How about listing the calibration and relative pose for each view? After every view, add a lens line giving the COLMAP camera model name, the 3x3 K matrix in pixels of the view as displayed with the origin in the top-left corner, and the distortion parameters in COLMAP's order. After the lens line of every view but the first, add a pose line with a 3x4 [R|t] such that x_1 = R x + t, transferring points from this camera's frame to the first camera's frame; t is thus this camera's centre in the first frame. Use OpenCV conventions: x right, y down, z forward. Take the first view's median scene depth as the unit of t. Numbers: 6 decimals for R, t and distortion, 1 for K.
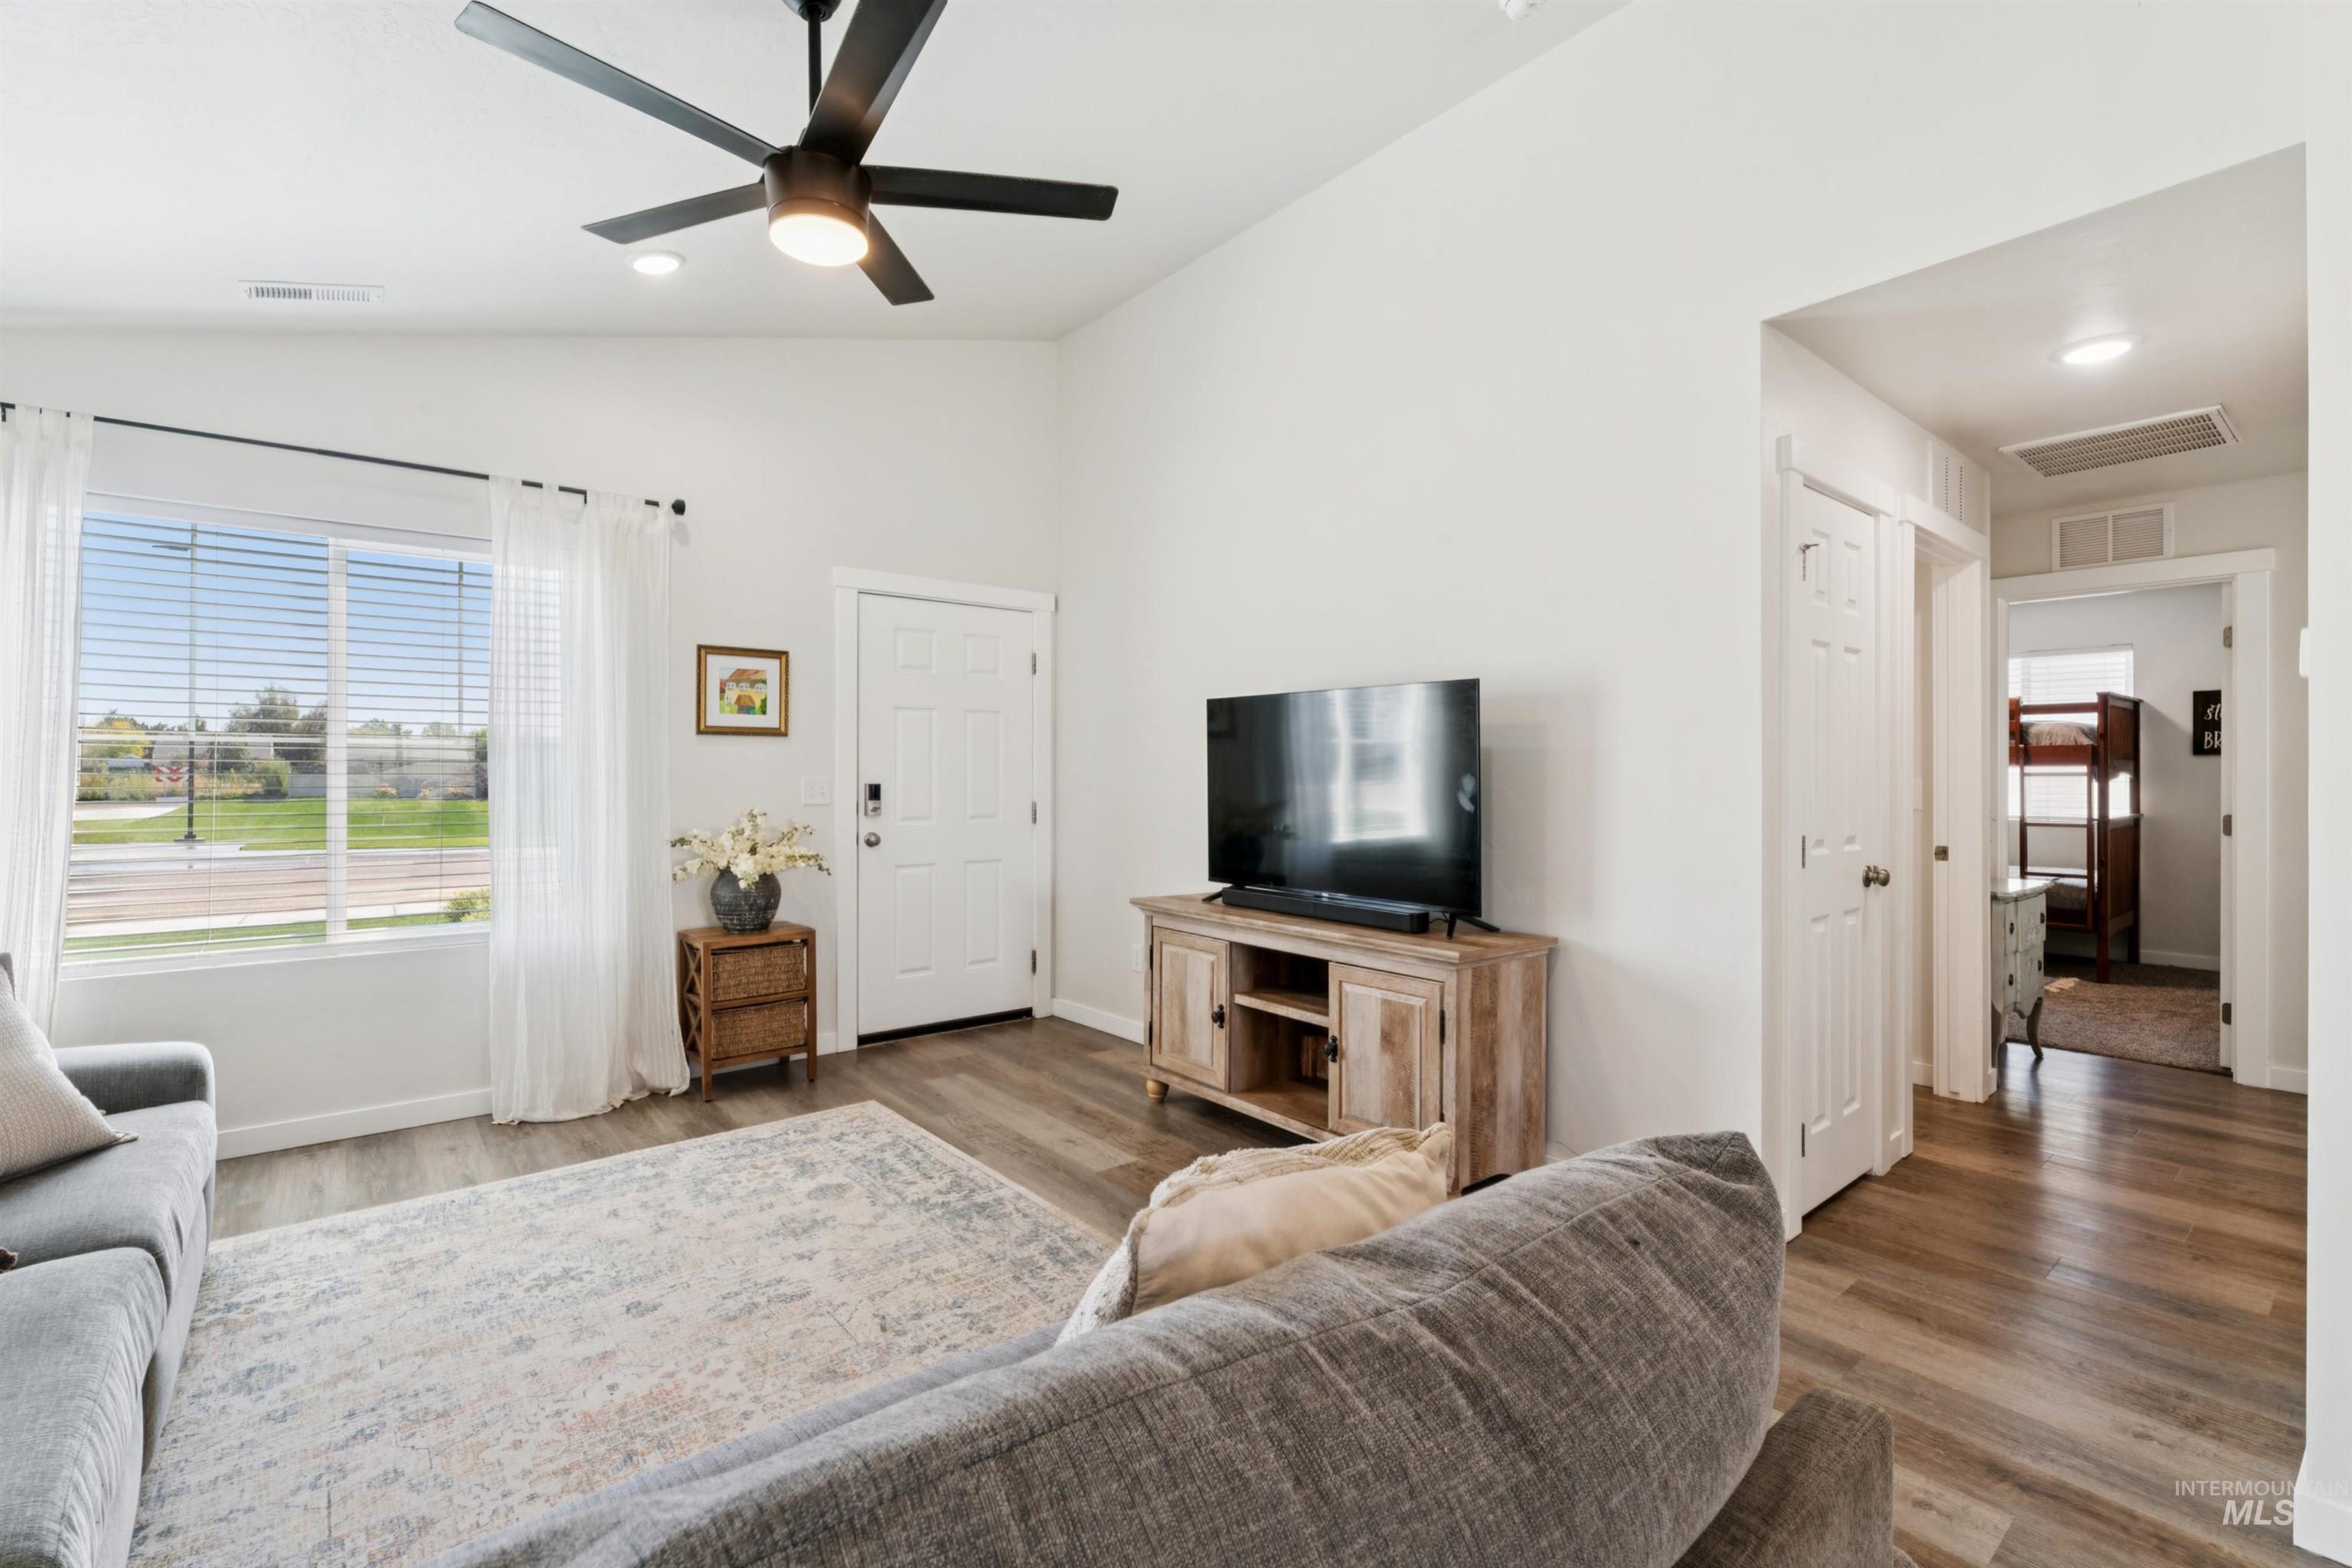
lens RADIAL K [[1028.0, 0, 1160.1], [0, 1028.0, 774.5], [0, 0, 1]] dist [0.001255, -0.000226]
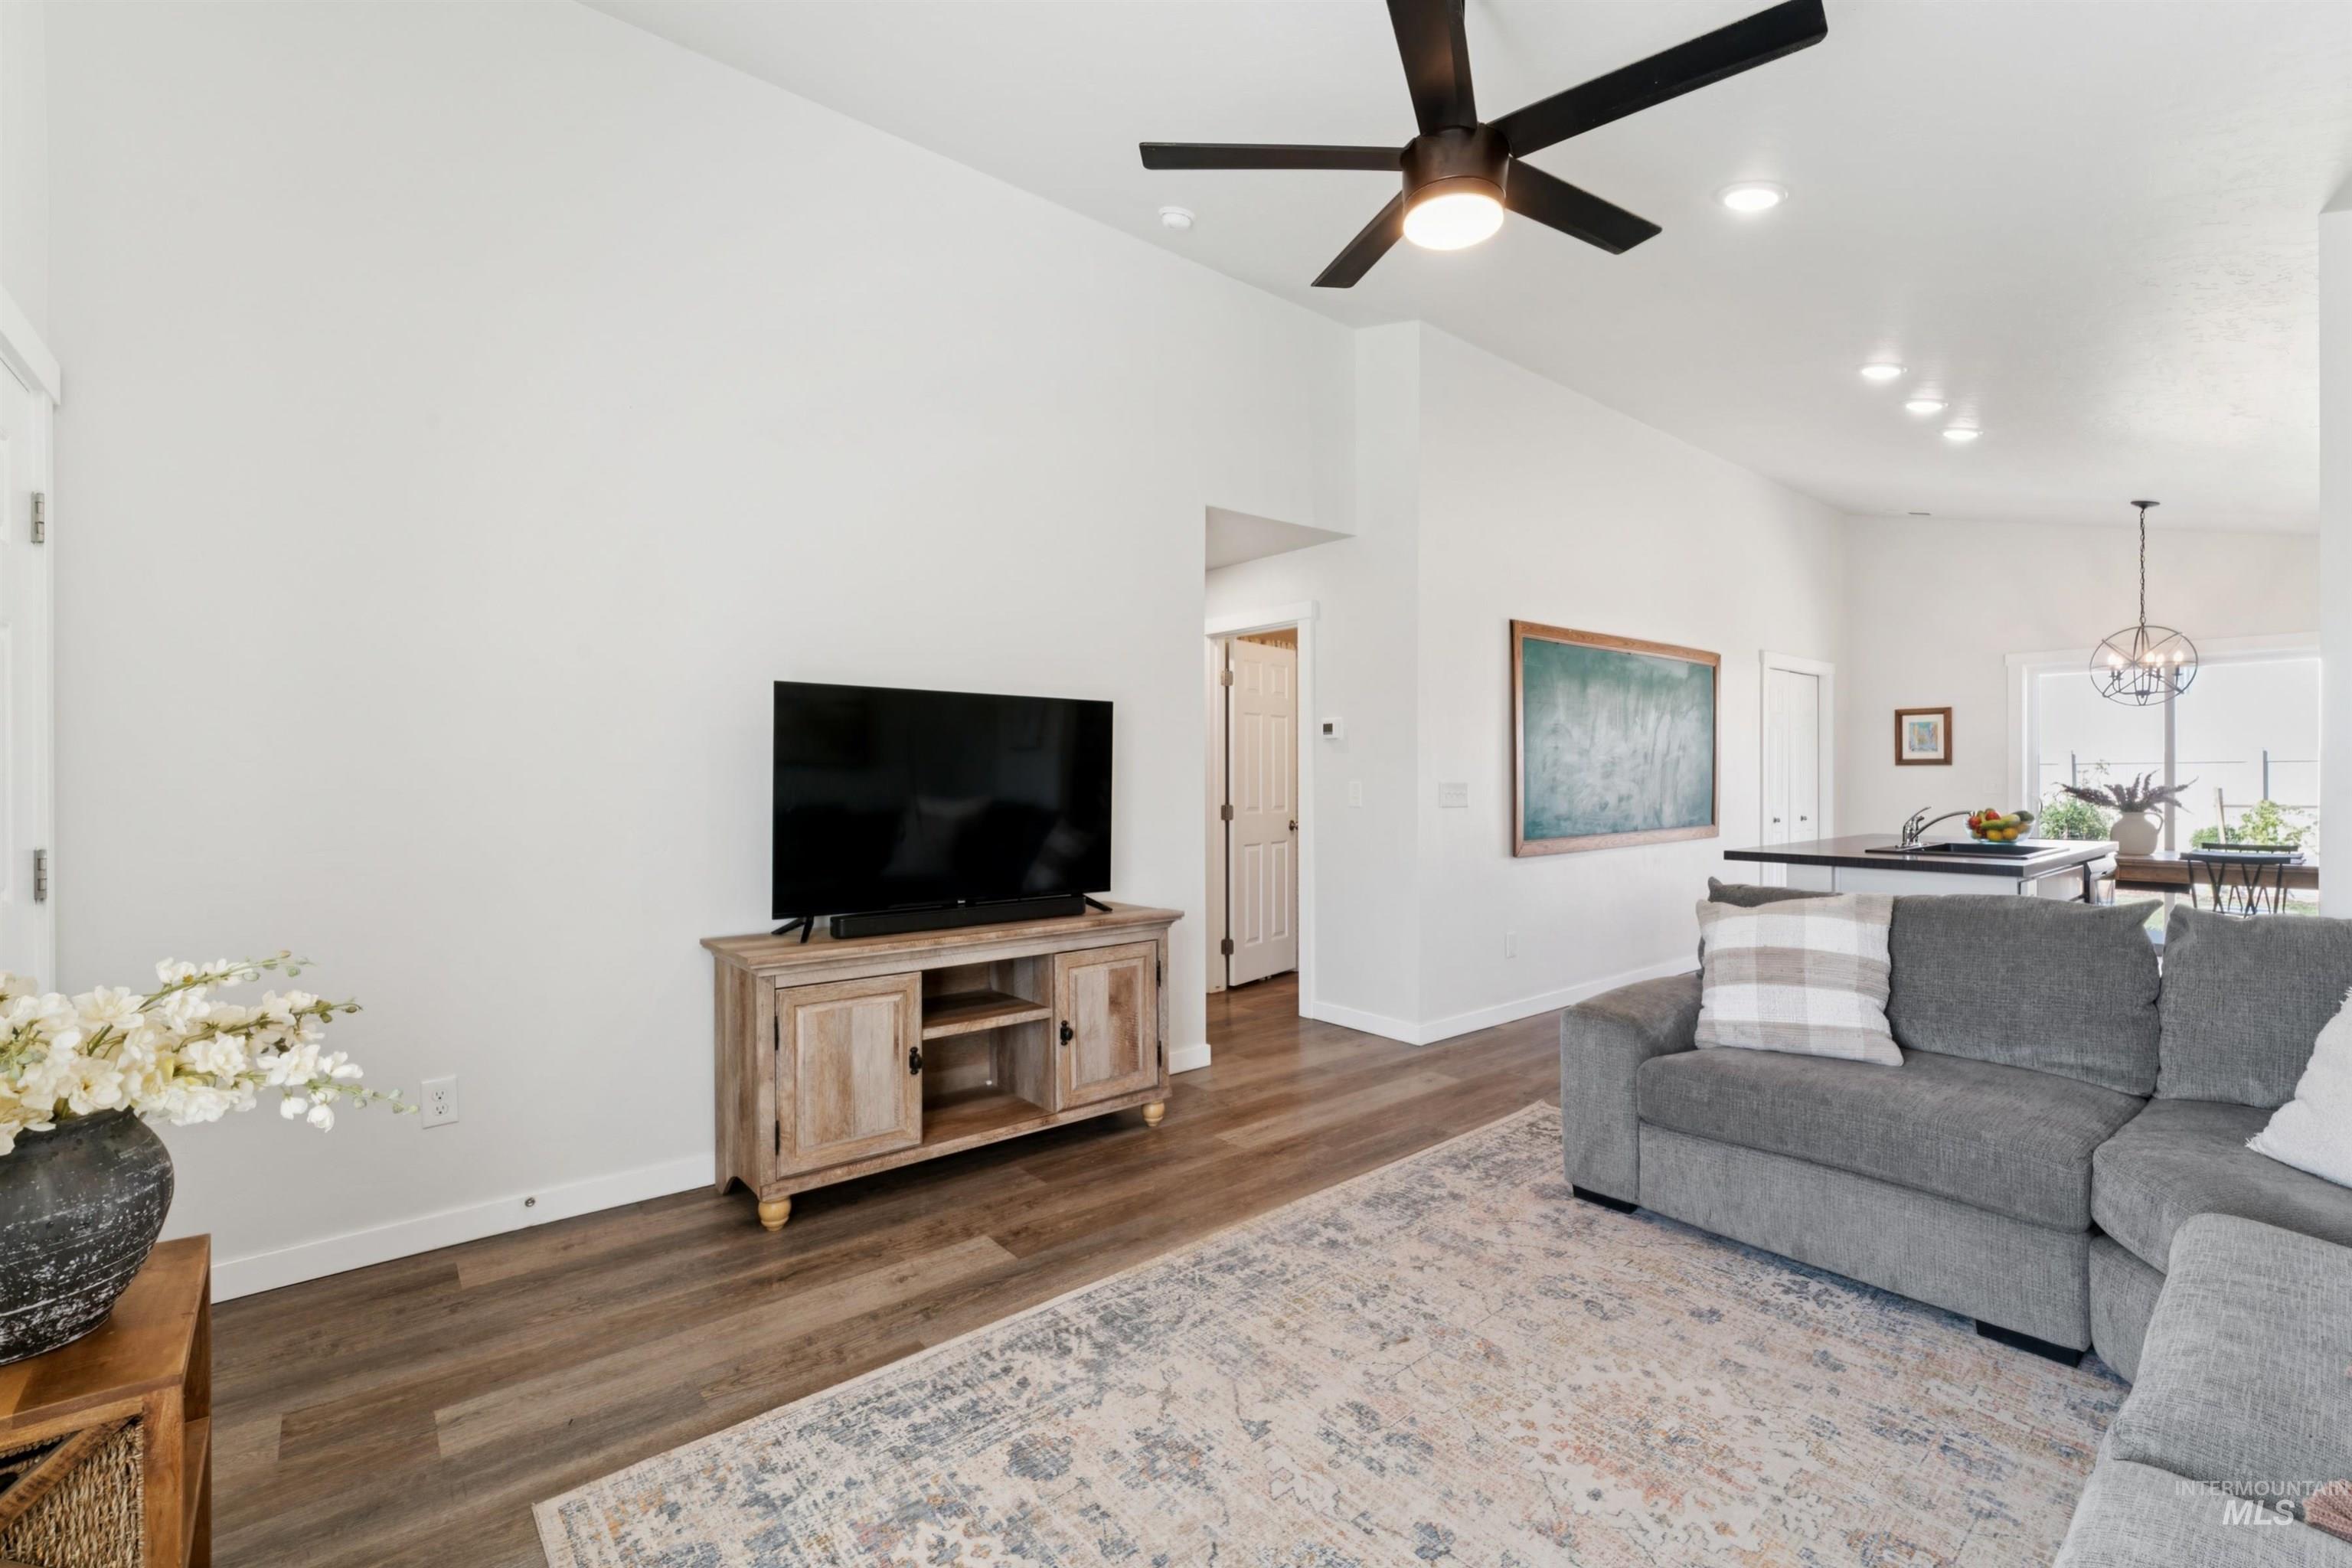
lens RADIAL K [[1028.0, 0, 1181.5], [0, 1028.0, 776.6], [0, 0, 1]] dist [0.001255, -0.000226]
pose [[-0.024927, 0.000315, 0.999689, -0.826519], [0.001822, 0.999998, -0.000270, -0.001707], [-0.999688, 0.001815, -0.024927, 0.817516]]
